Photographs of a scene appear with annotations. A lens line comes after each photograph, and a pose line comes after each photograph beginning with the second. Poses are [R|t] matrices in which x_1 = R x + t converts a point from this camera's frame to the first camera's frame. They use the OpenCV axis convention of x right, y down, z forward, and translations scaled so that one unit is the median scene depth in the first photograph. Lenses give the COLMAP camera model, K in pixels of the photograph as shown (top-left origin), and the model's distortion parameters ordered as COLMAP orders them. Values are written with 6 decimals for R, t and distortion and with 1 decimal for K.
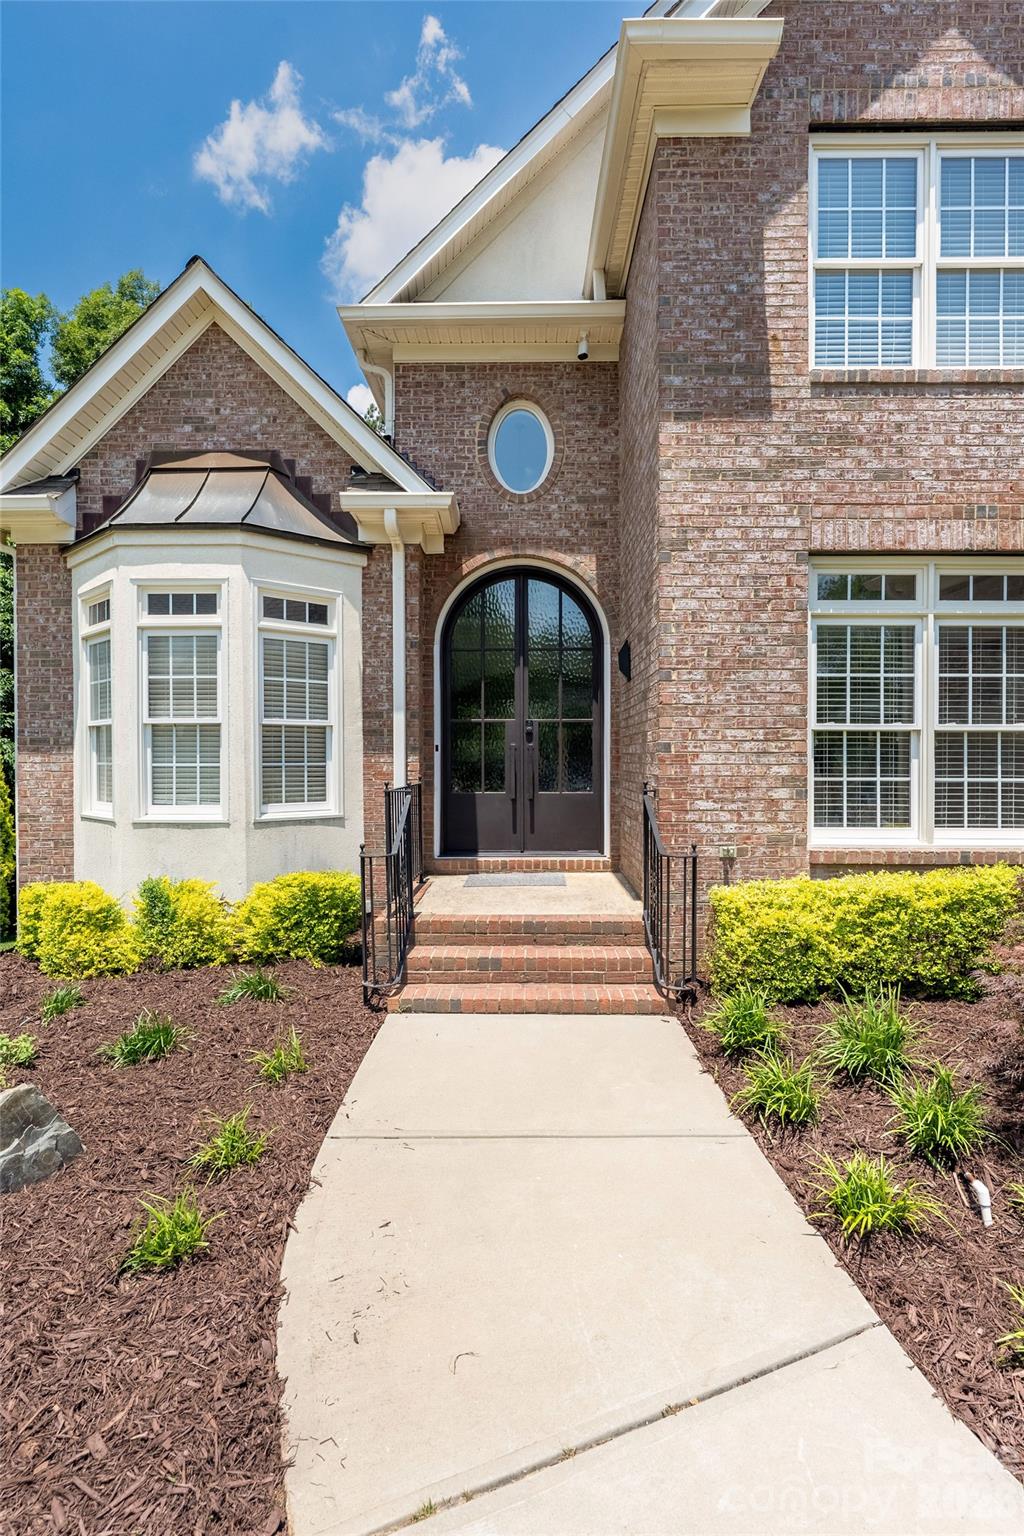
lens RADIAL K [[715.3, 0, 521.8], [0, 715.3, 763.8], [0, 0, 1]] dist [-0.004562, -0.000283]
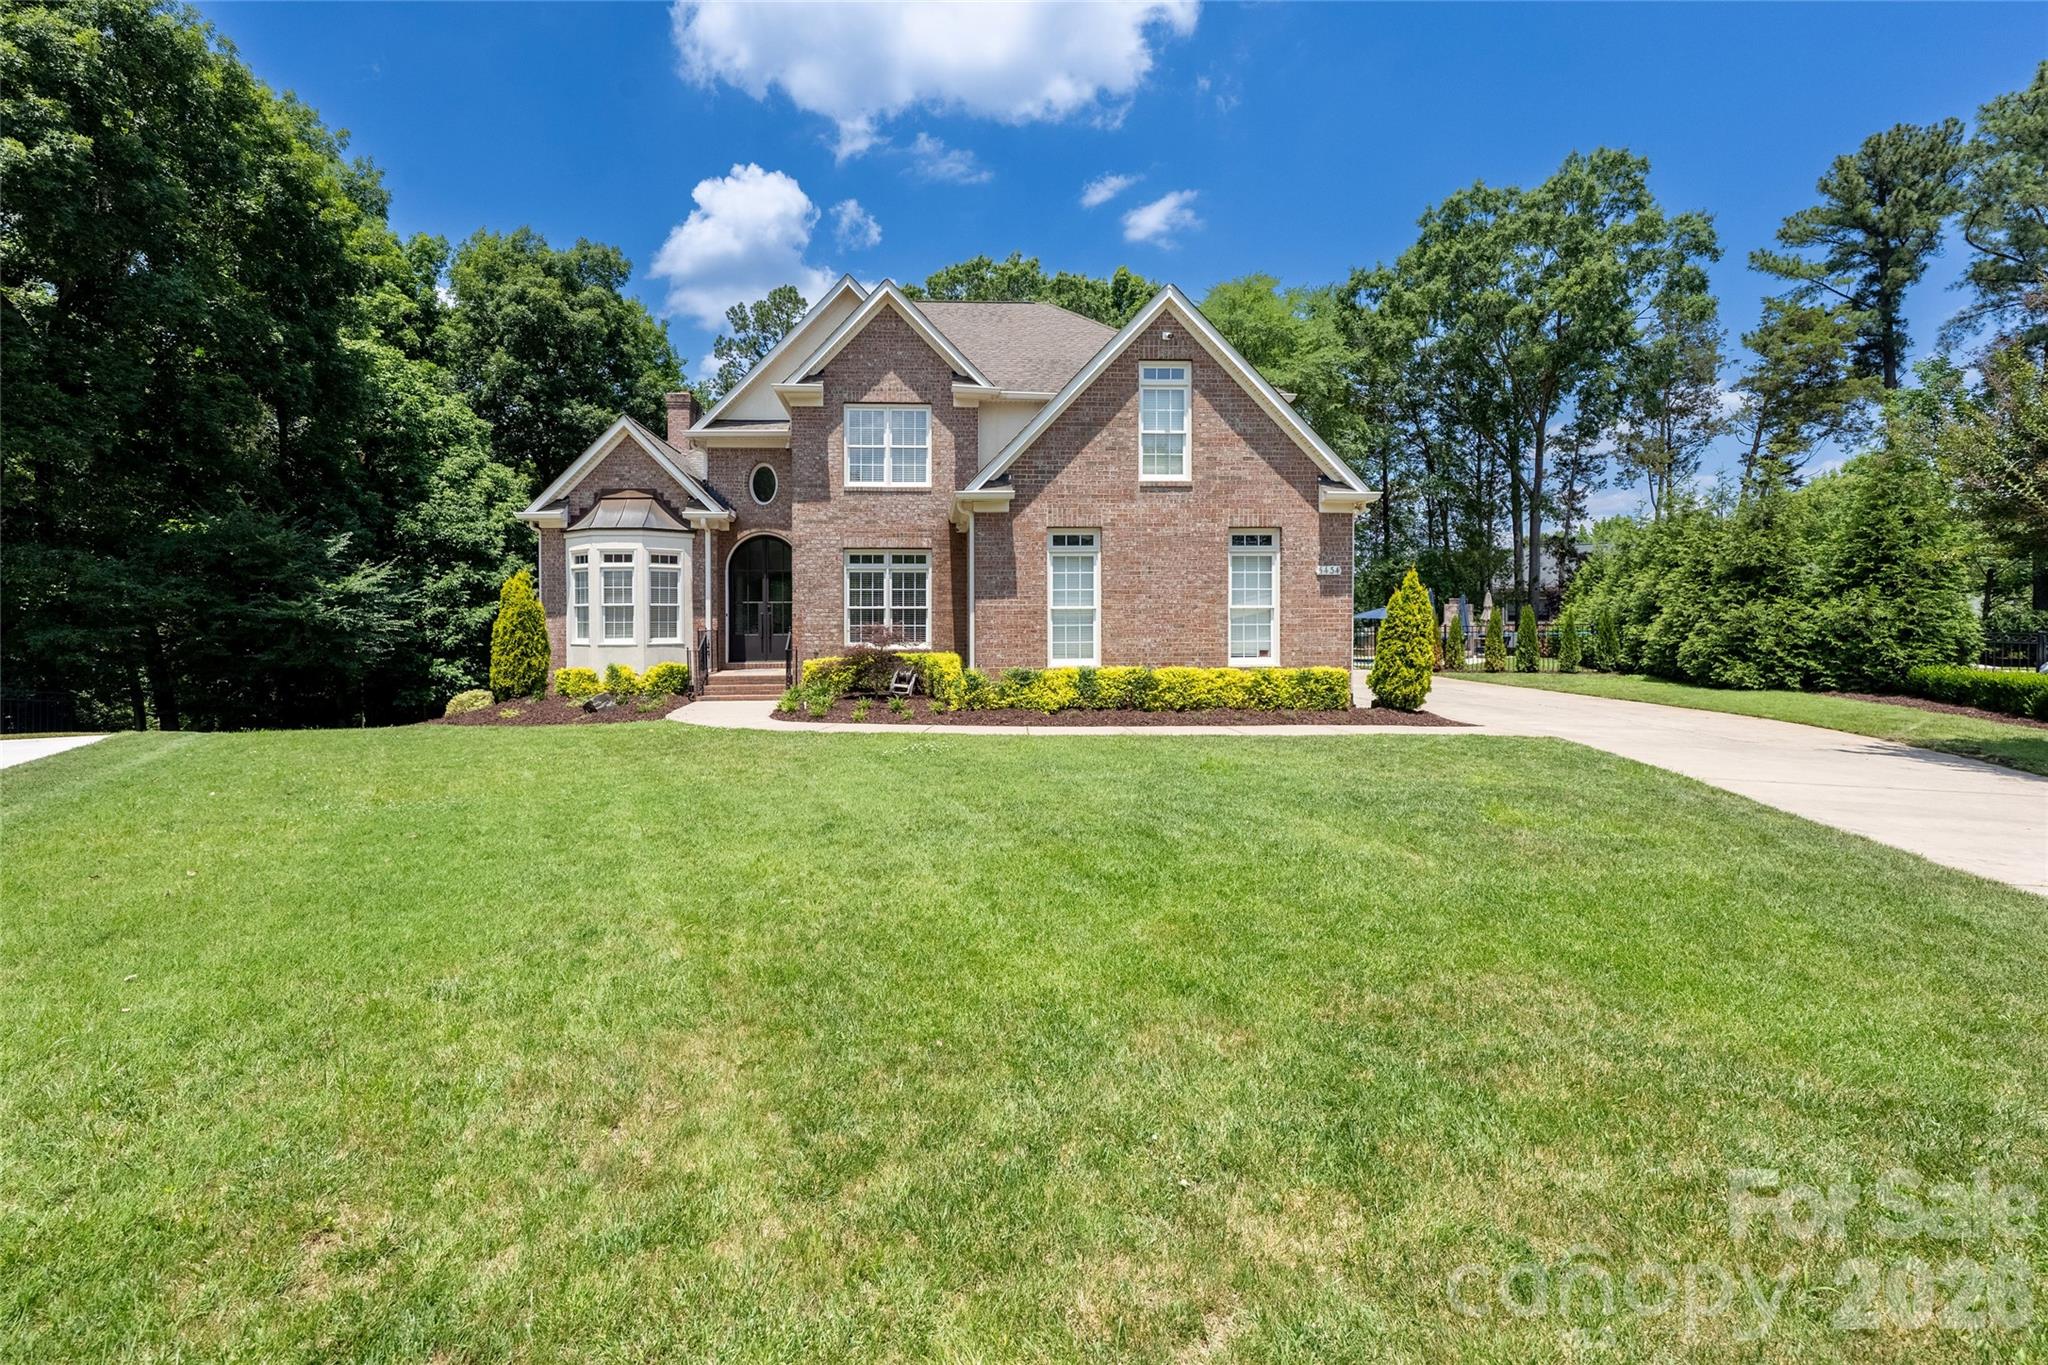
lens RADIAL K [[841.3, 0, 977.0], [0, 841.3, 619.7], [0, 0, 1]] dist [-0.007191, 0.000152]
pose [[0.997969, -0.004012, 0.063573, 0.593238], [0.004746, 0.999924, -0.011391, 0.031815], [-0.063522, 0.011670, 0.997912, -2.018080]]
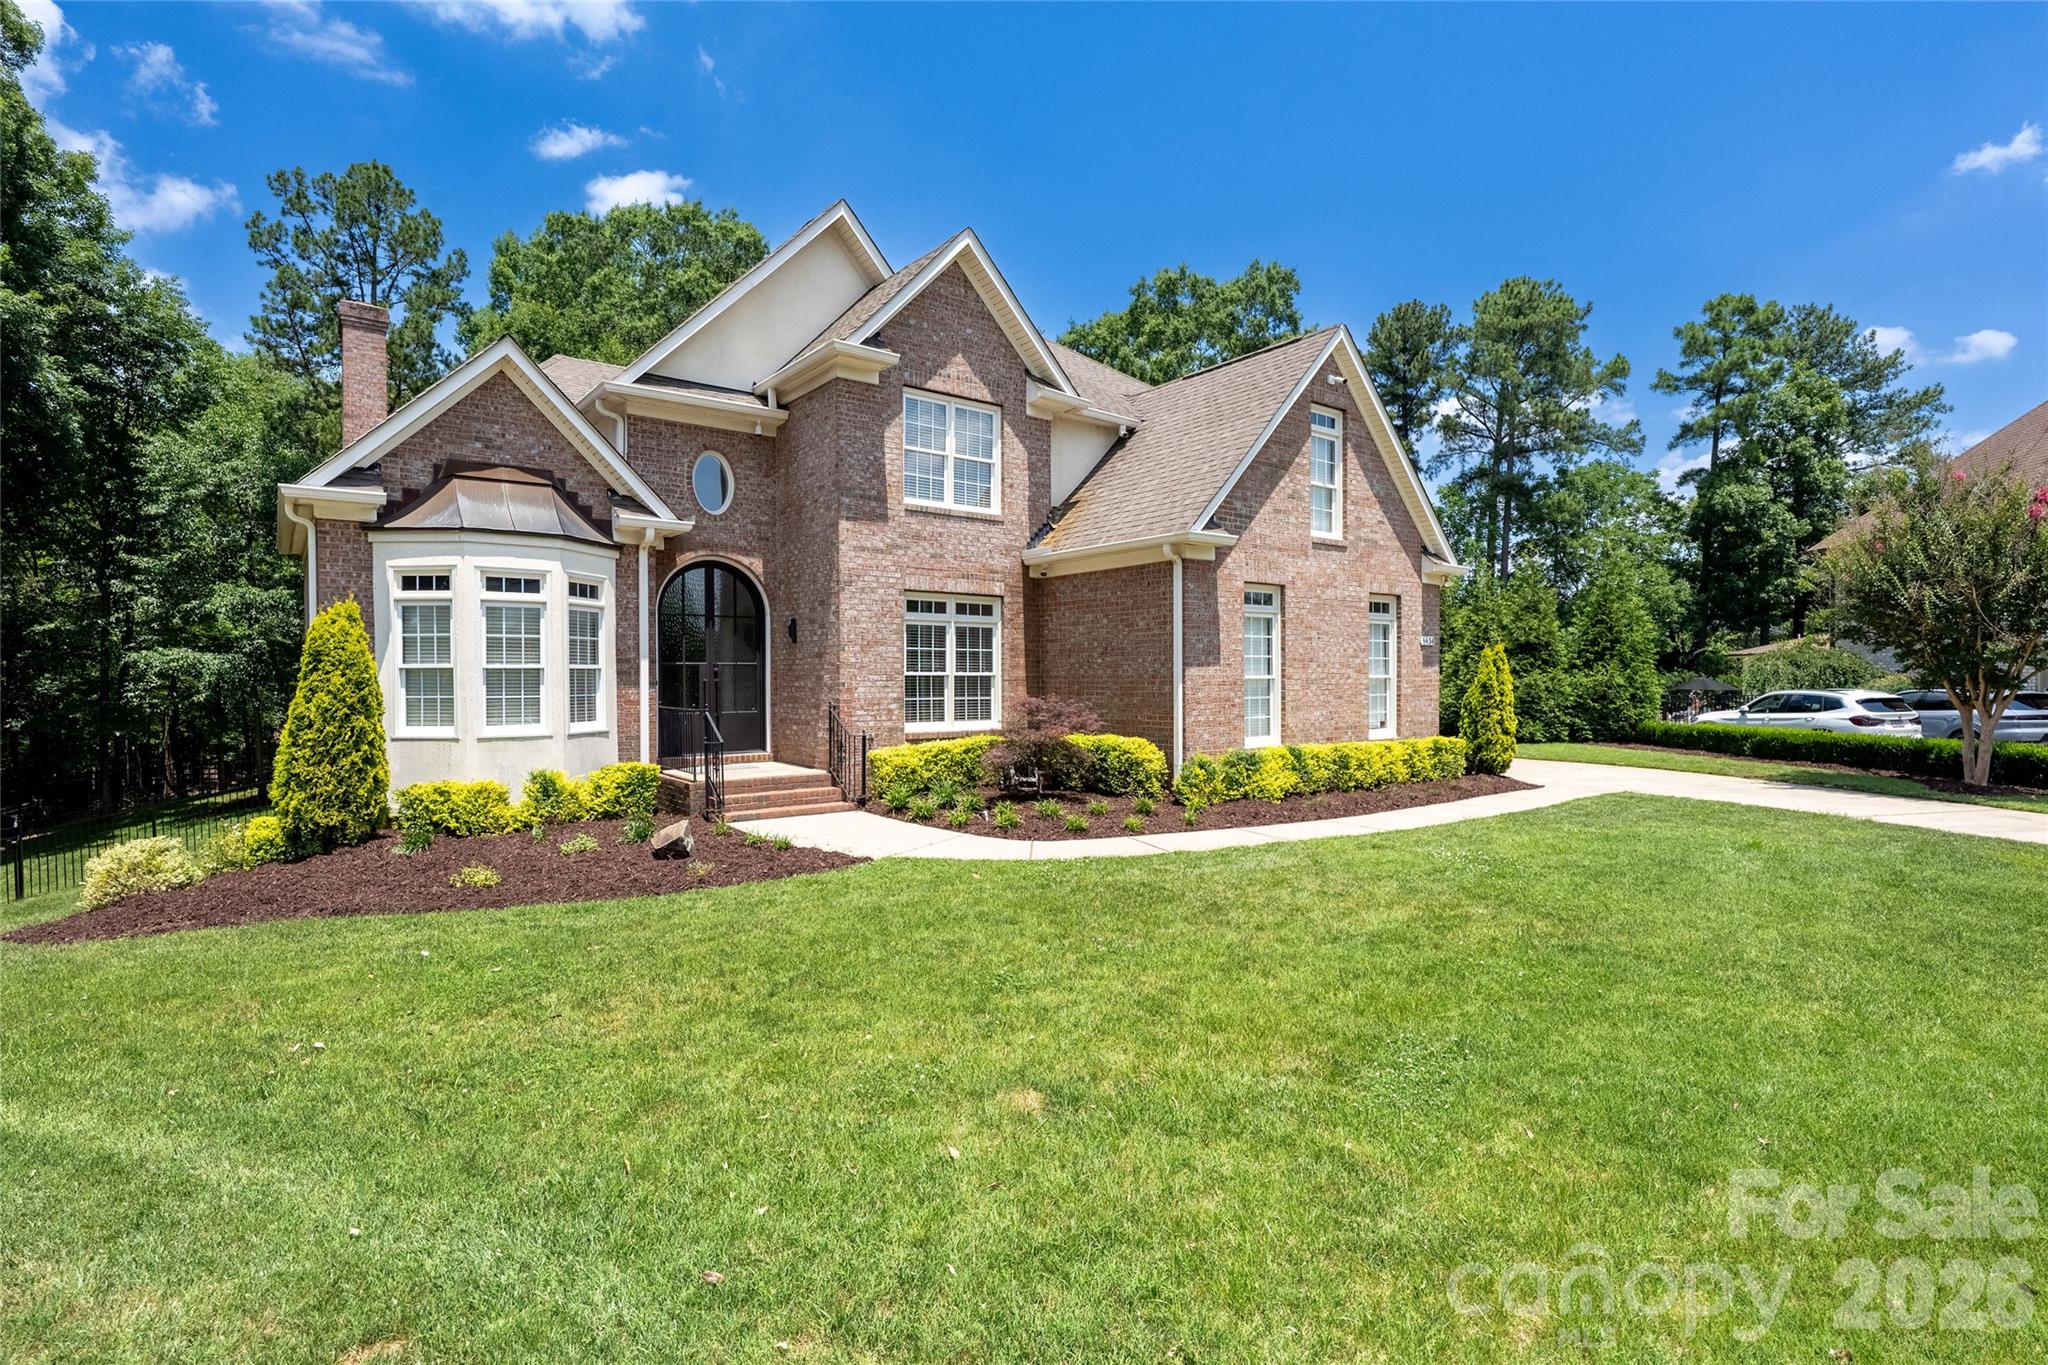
lens RADIAL K [[953.8, 0, 1016.8], [0, 953.8, 676.1], [0, 0, 1]] dist [-0.004562, -0.000283]
pose [[0.787874, -0.001291, 0.615835, -0.855551], [0.008339, 0.999928, -0.008572, -0.015324], [-0.615780, 0.011889, 0.787828, -1.129923]]
